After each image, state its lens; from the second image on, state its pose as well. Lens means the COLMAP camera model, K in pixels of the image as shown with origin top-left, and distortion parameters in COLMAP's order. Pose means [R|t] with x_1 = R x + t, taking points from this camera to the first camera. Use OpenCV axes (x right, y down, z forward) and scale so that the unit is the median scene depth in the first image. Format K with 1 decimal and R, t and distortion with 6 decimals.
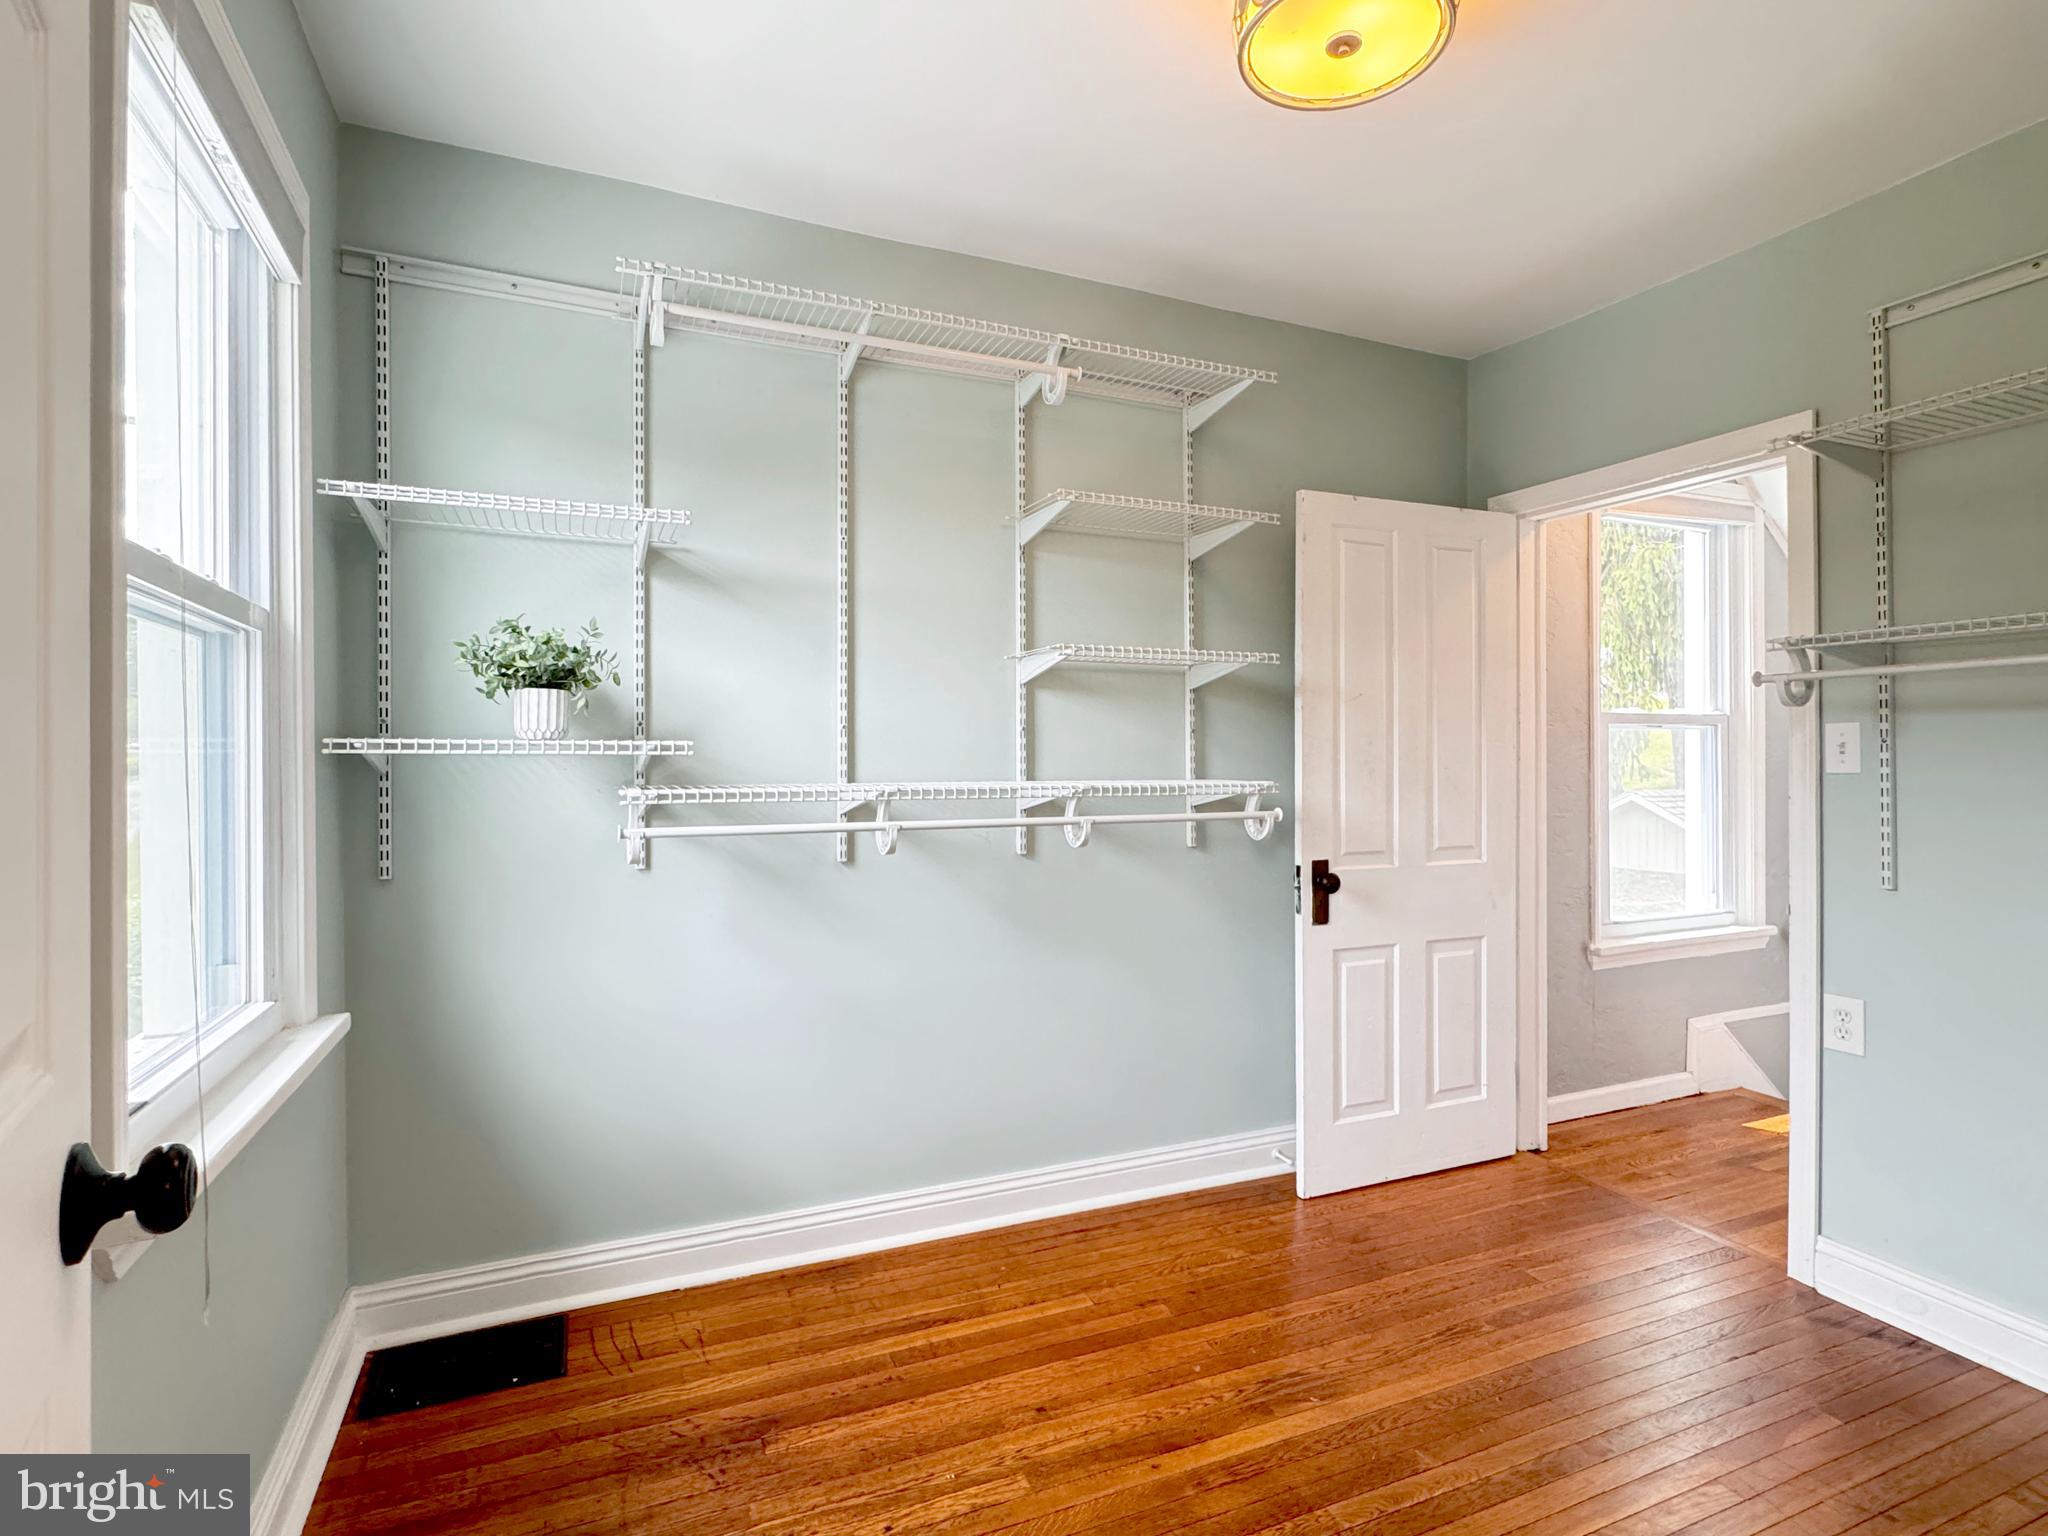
lens RADIAL K [[1036.3, 0, 1021.6], [0, 1036.3, 769.5], [0, 0, 1]] dist [-0.002421, 0.000169]
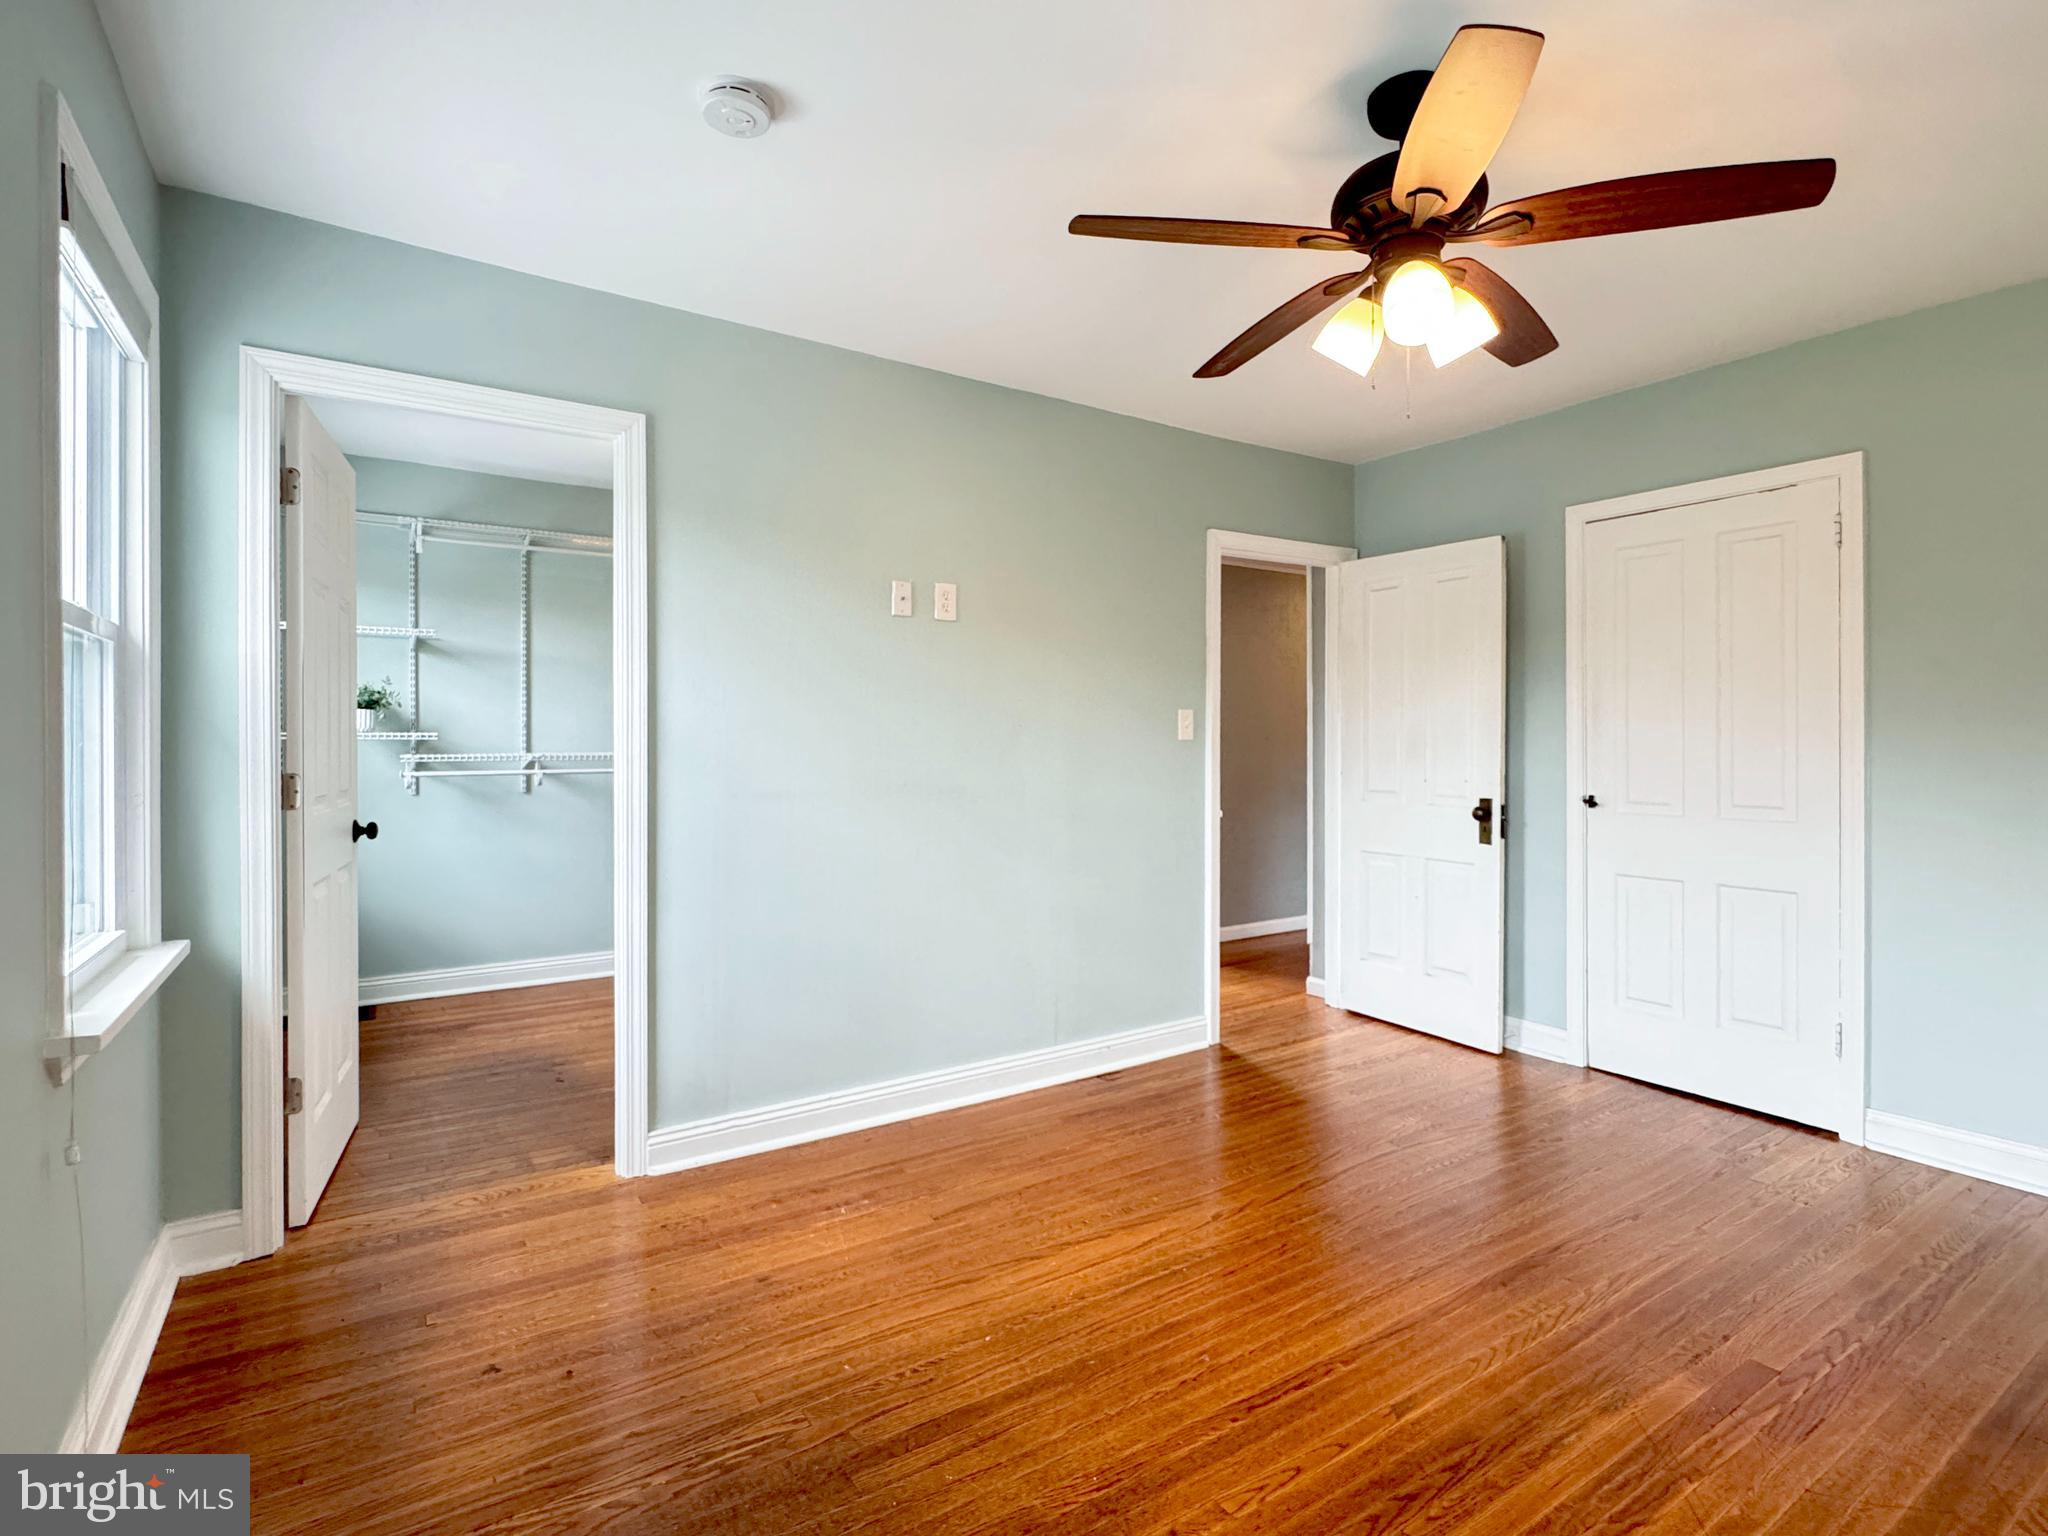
lens RADIAL K [[977.6, 0, 1026.3], [0, 977.6, 756.3], [0, 0, 1]] dist [-0.001273, -0.001837]
pose [[0.985305, 0.000007, 0.170805, 0.503043], [-0.001095, 0.999980, 0.006277, 0.007369], [-0.170801, -0.006372, 0.985285, -1.130406]]
